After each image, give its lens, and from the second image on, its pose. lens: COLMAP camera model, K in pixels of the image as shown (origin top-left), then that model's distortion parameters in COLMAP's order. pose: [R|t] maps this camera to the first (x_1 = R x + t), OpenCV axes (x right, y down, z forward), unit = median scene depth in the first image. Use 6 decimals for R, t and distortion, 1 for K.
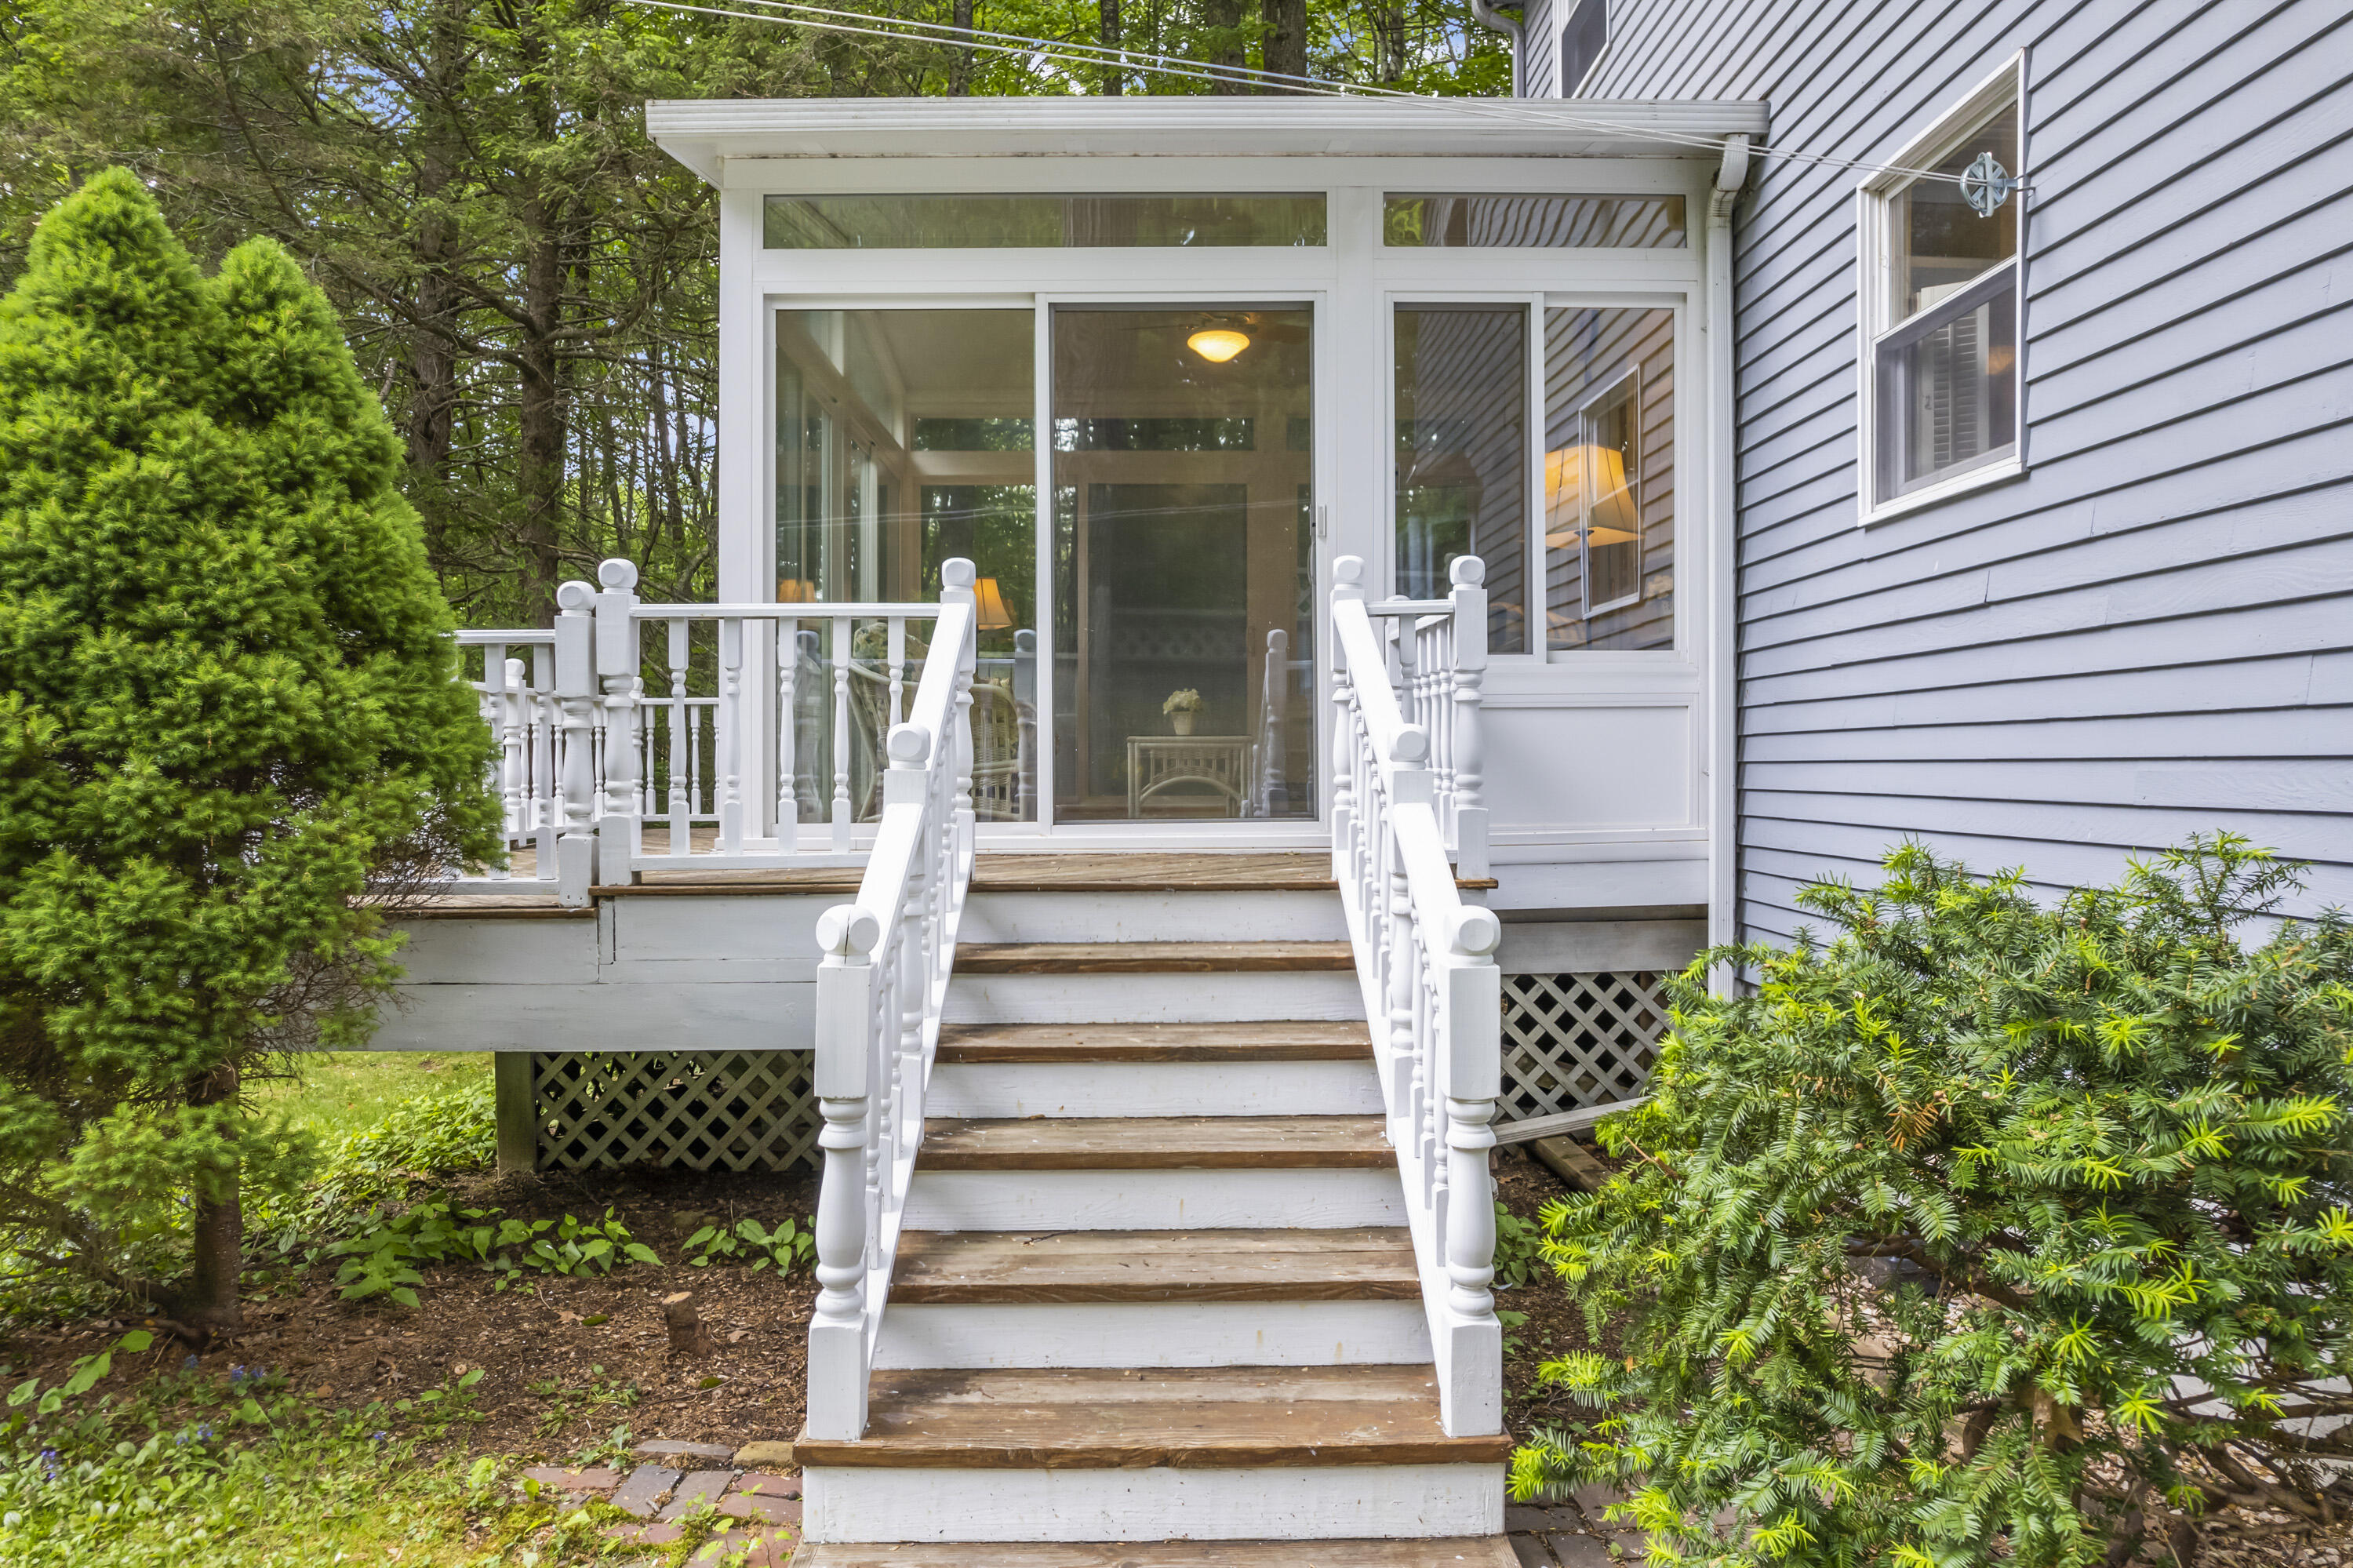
lens RADIAL K [[1516.2, 0, 1168.9], [0, 1516.2, 770.8], [0, 0, 1]] dist [-0.056686, 0.036636]
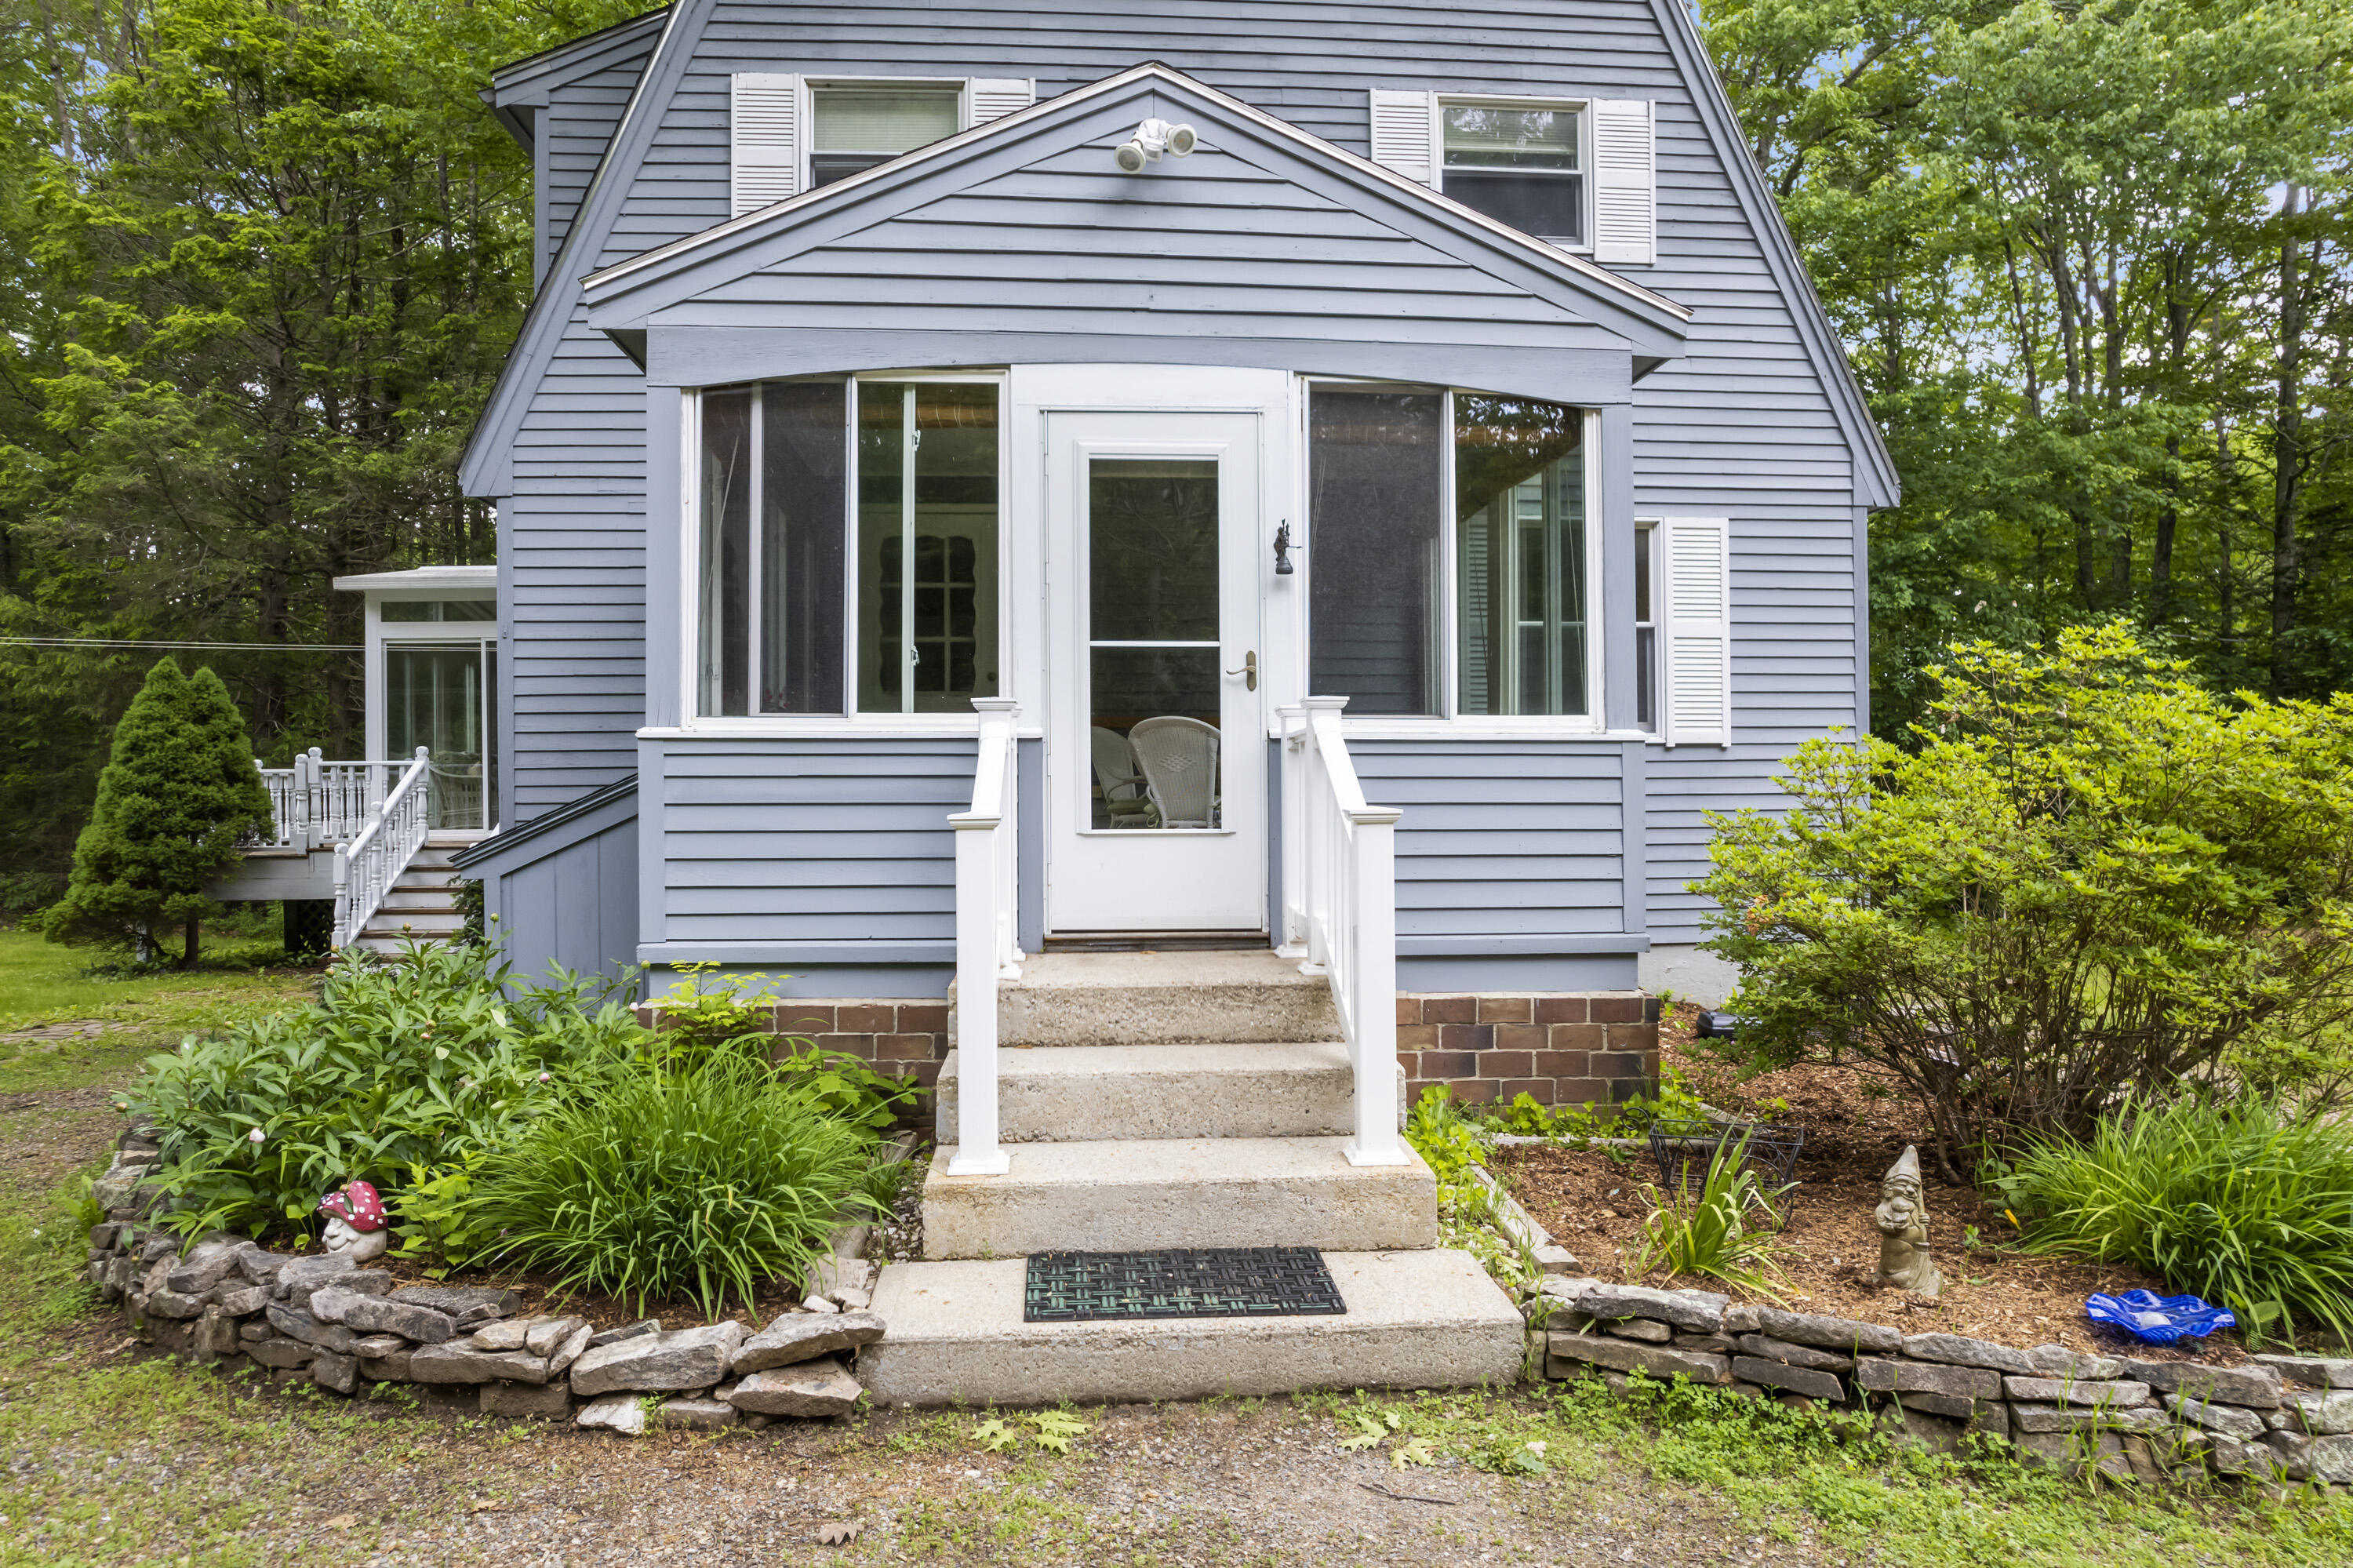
lens RADIAL K [[1516.2, 0, 1163.7], [0, 1516.2, 786.7], [0, 0, 1]] dist [-0.056686, 0.036636]
pose [[0.997969, -0.001705, 0.063675, 1.536978], [0.001944, 0.999991, -0.003696, -0.049516], [-0.063669, 0.003812, 0.997964, -2.853661]]
